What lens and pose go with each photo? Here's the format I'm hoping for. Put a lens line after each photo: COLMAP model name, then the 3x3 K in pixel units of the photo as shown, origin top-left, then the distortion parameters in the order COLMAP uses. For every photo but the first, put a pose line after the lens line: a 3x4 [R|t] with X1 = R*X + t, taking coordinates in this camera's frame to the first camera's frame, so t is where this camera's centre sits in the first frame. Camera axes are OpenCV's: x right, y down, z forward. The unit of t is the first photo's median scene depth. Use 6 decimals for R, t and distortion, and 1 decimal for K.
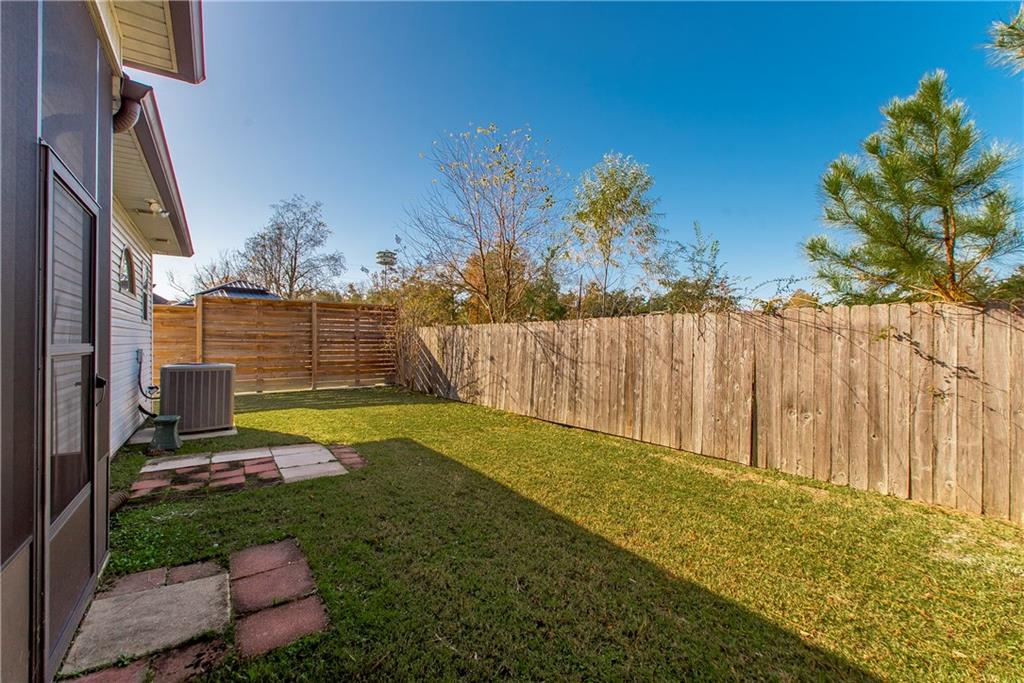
lens RADIAL K [[447.8, 0, 512.9], [0, 447.8, 341.5], [0, 0, 1]] dist [0.013045, -0.003980]
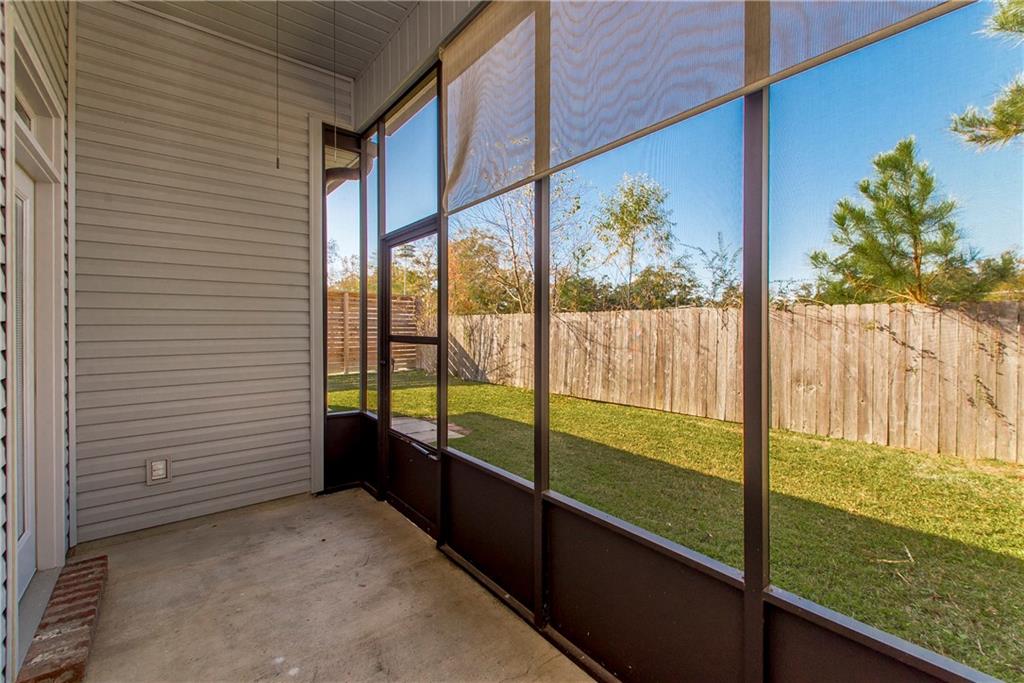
lens RADIAL K [[447.8, 0, 511.6], [0, 447.8, 333.3], [0, 0, 1]] dist [0.013045, -0.003980]
pose [[0.997080, -0.000524, 0.076359, -0.336382], [-0.000447, 0.999919, 0.012701, -0.010833], [-0.076360, -0.012698, 0.996999, -0.255264]]
